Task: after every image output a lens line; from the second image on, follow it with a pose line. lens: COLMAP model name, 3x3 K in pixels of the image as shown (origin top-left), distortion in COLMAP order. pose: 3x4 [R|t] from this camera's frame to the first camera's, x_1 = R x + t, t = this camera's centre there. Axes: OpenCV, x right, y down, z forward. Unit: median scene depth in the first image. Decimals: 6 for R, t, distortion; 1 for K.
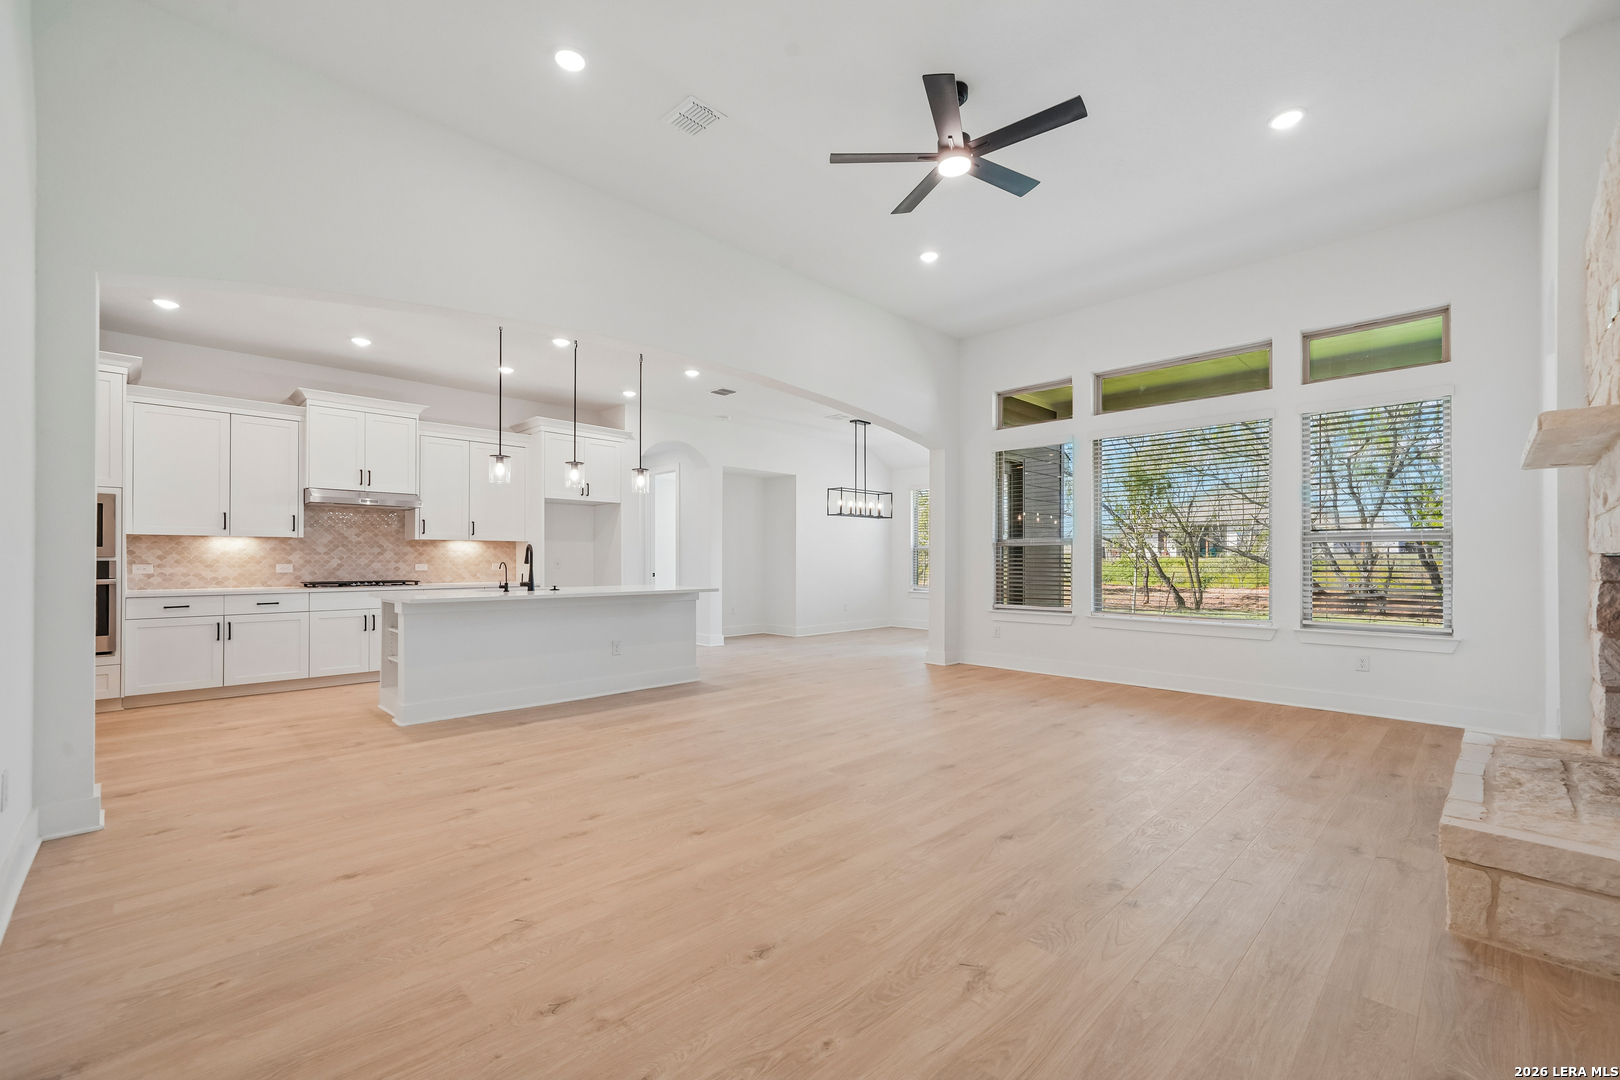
lens RADIAL K [[699.9, 0, 831.5], [0, 699.9, 550.0], [0, 0, 1]] dist [-0.000284, 0.004845]
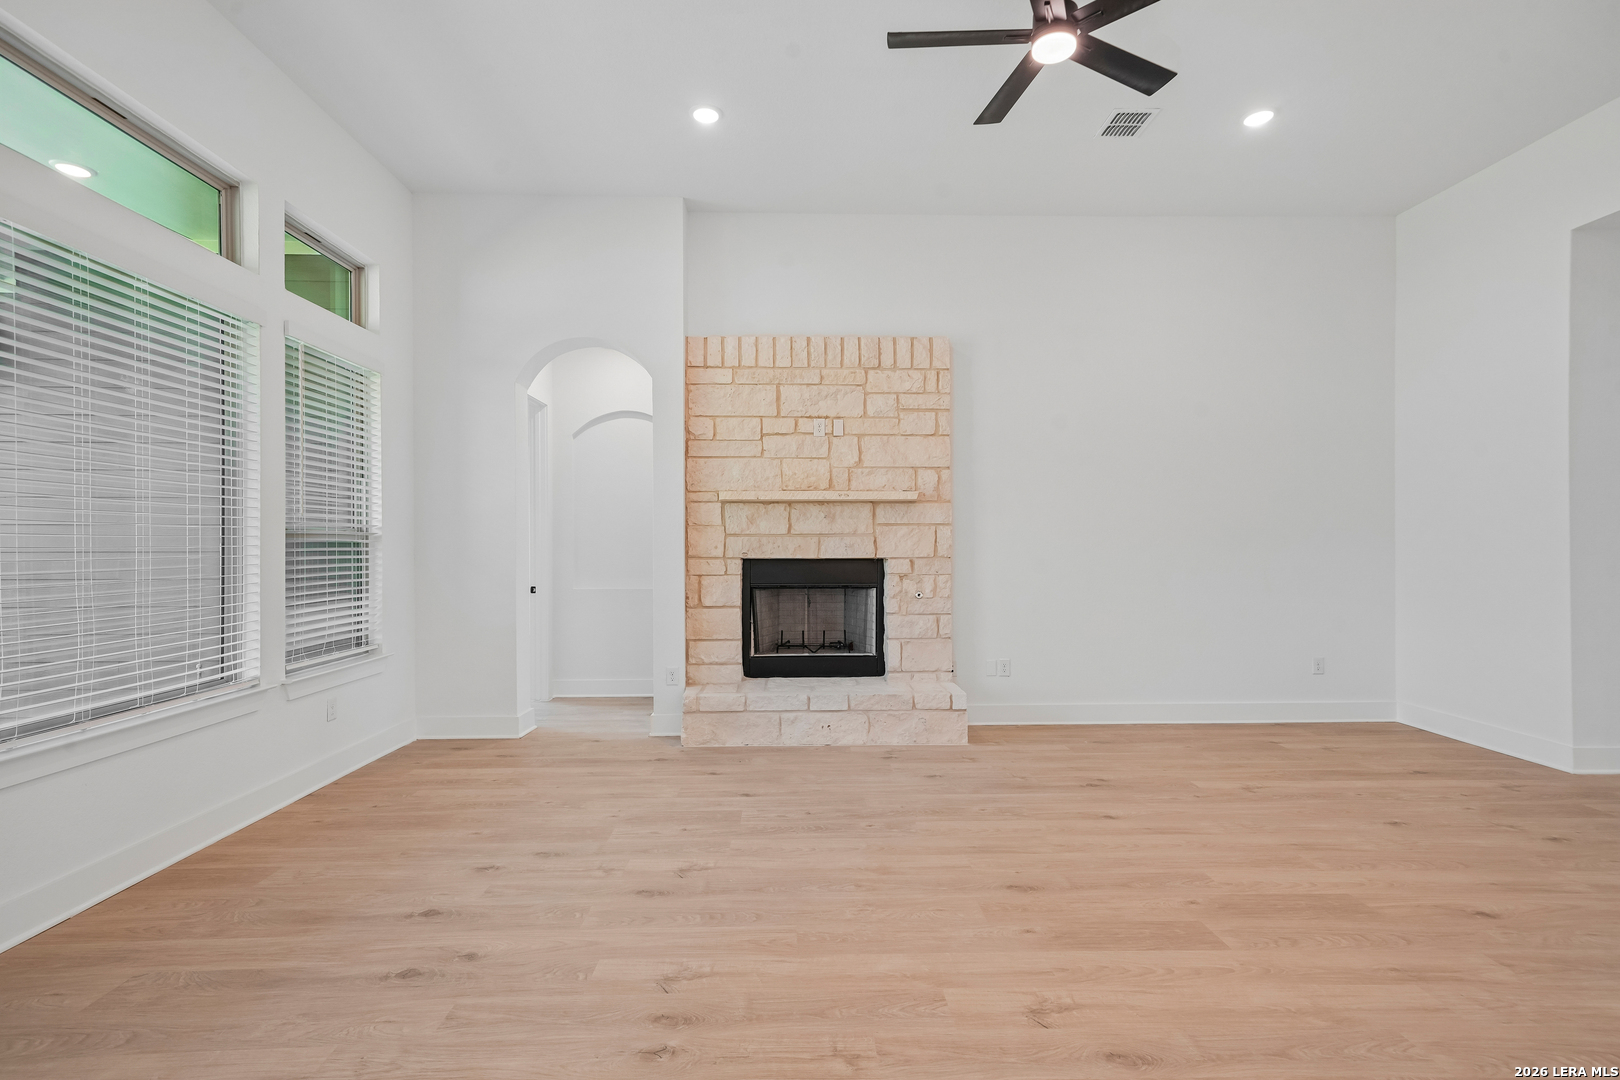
lens RADIAL K [[755.5, 0, 806.7], [0, 755.5, 554.2], [0, 0, 1]] dist [0.012322, 0.000635]
pose [[-0.703982, -0.008369, 0.710169, -0.134496], [-0.007944, 0.999961, 0.003910, -0.004872], [-0.710174, -0.002889, -0.704020, 1.112924]]
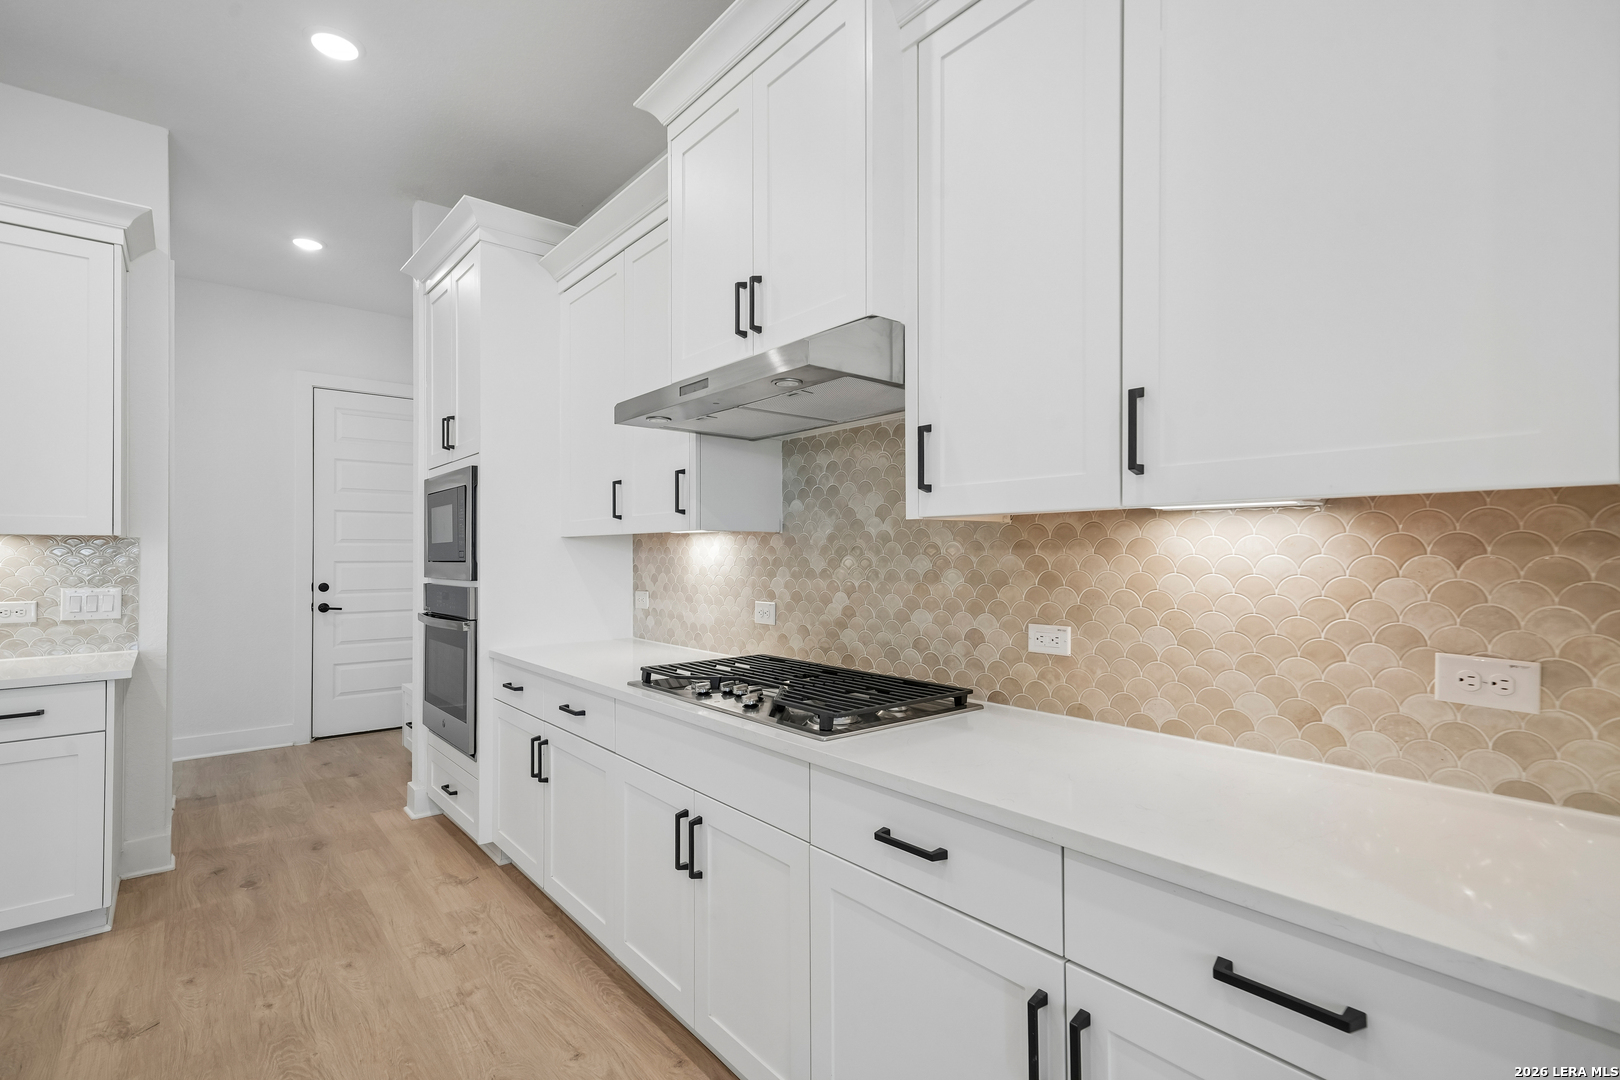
lens RADIAL K [[755.5, 0, 818.7], [0, 755.5, 548.9], [0, 0, 1]] dist [0.012322, 0.000635]
pose [[-0.110122, -0.007480, -0.993890, -0.410076], [0.015098, 0.999844, -0.009198, -0.004350], [0.993803, -0.016019, -0.109992, 1.163798]]
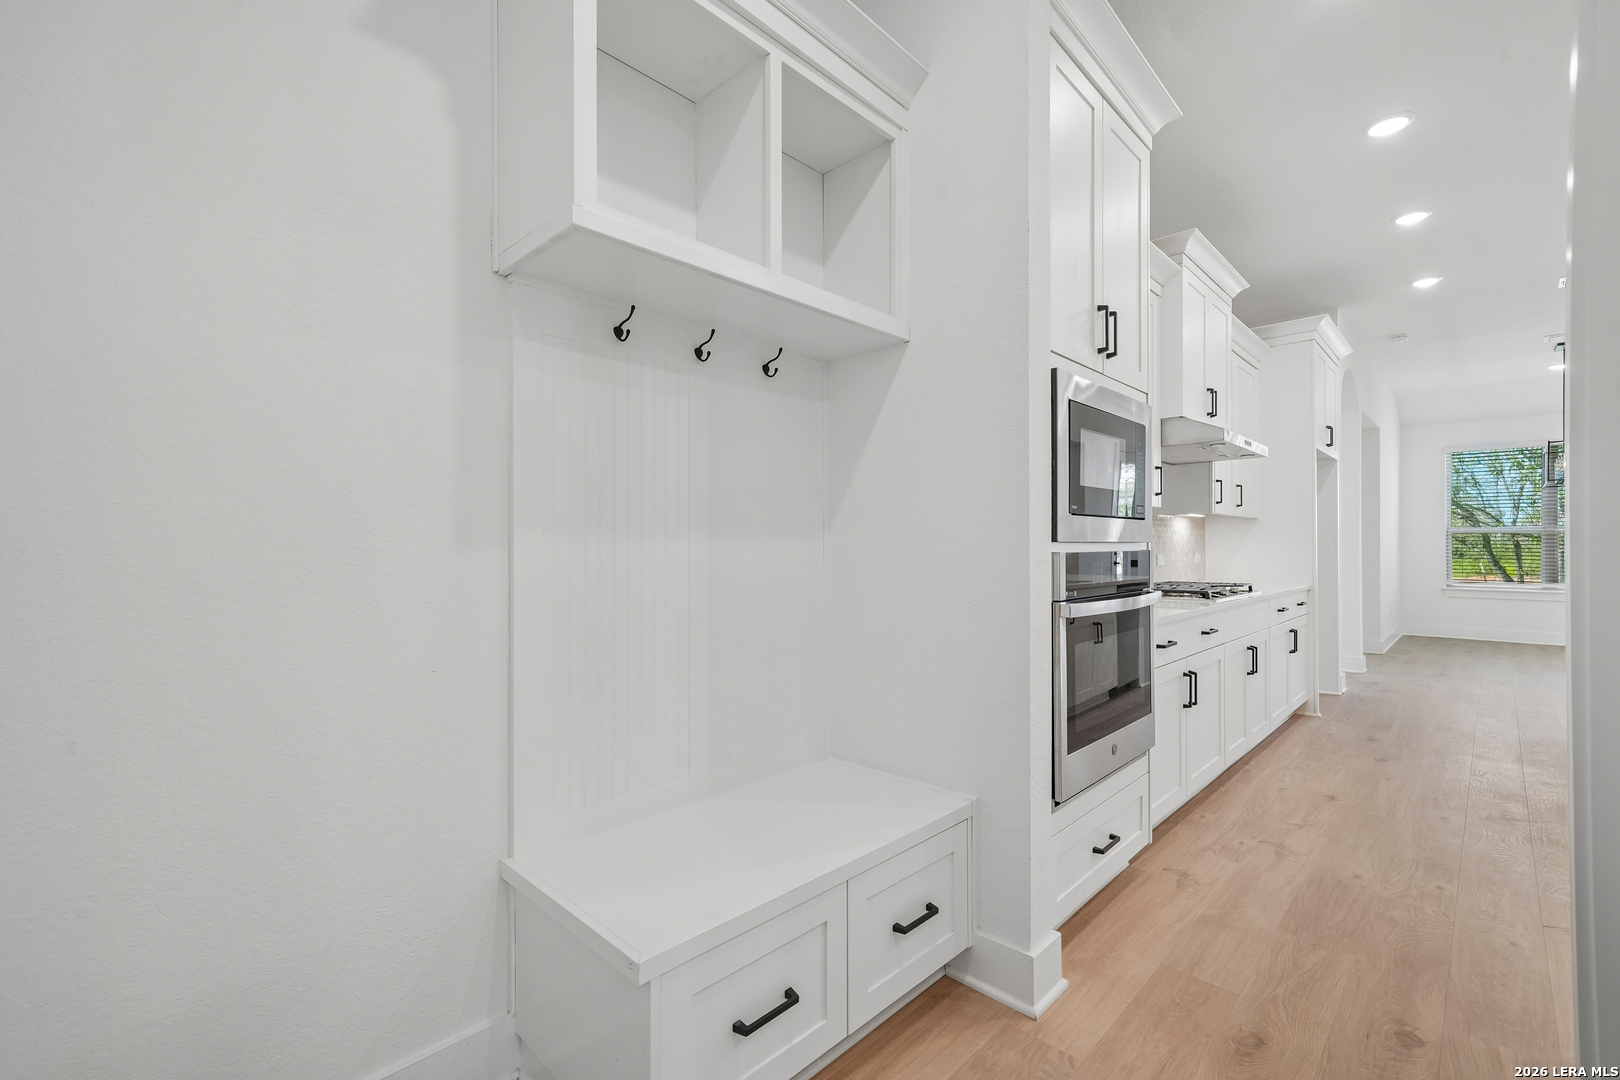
lens RADIAL K [[699.9, 0, 807.6], [0, 699.9, 543.9], [0, 0, 1]] dist [-0.000284, 0.004845]
pose [[0.999853, -0.010074, -0.013888, -1.075894], [0.010081, 0.999949, 0.000456, 0.009394], [0.013882, -0.000596, 0.999903, 0.476959]]
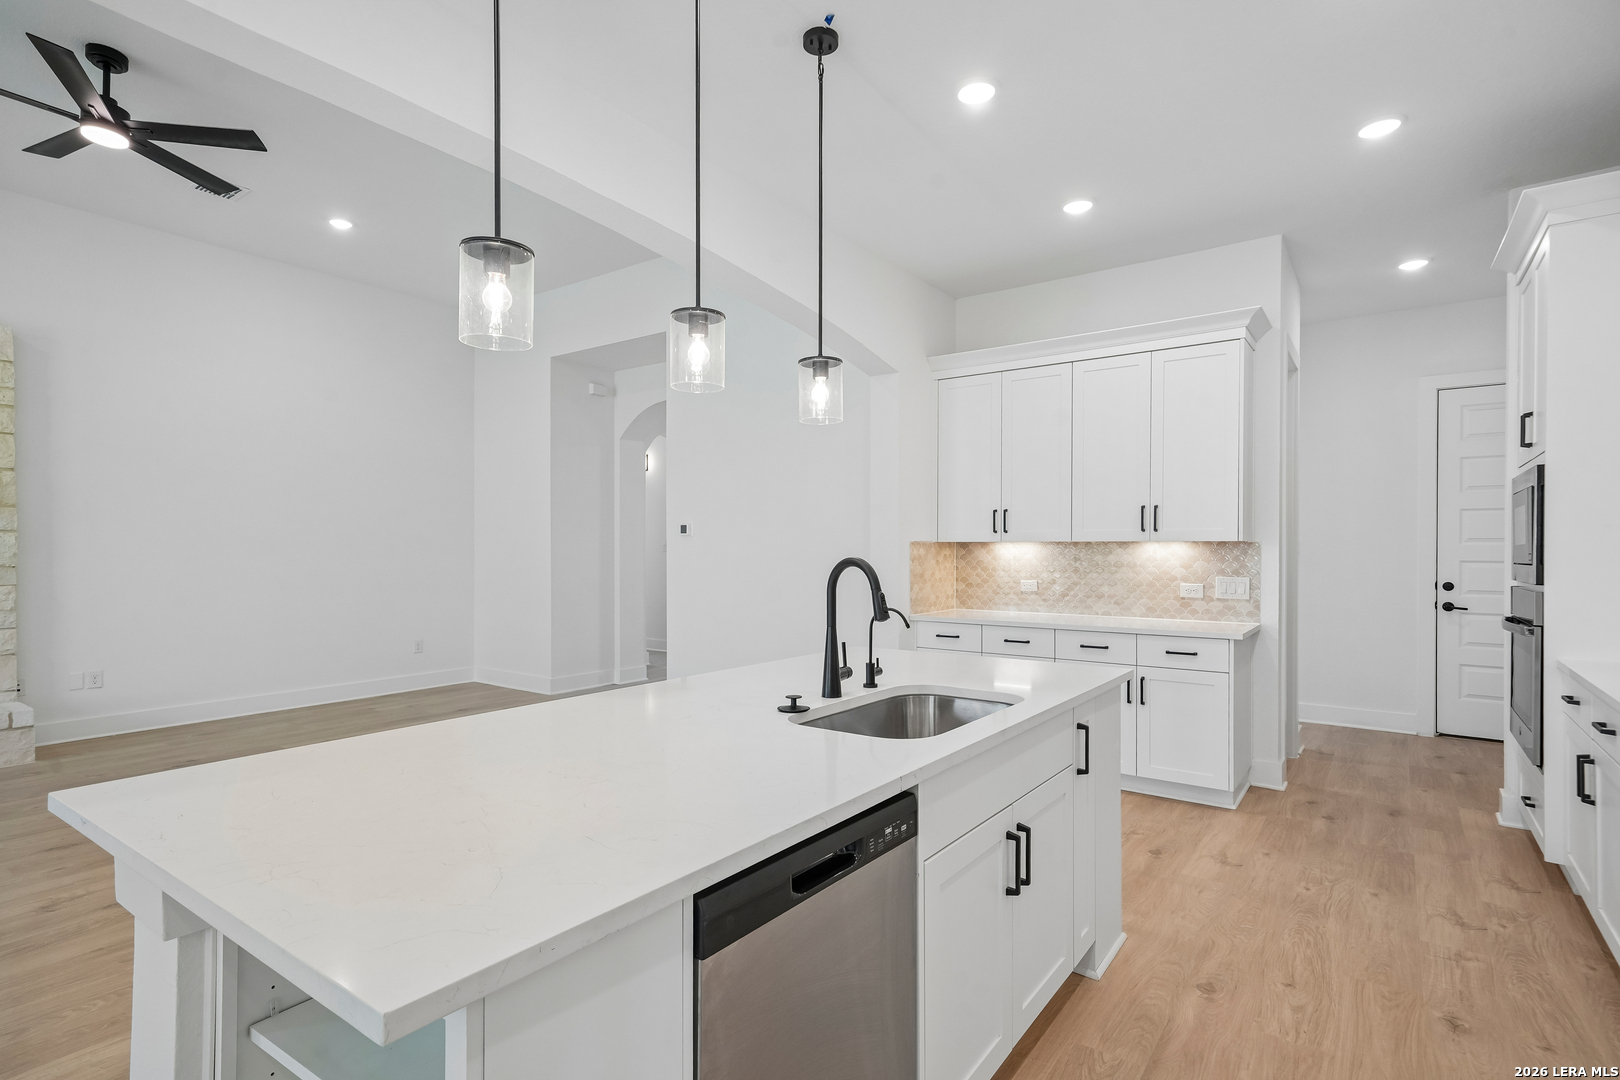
lens RADIAL K [[797.3, 0, 793.8], [0, 797.3, 549.4], [0, 0, 1]] dist [0.023919, -0.001908]
pose [[-0.992986, -0.002251, -0.118208, -0.352891], [-0.000713, 0.999915, -0.013050, -0.006774], [0.118227, -0.012874, -0.992903, 1.339585]]
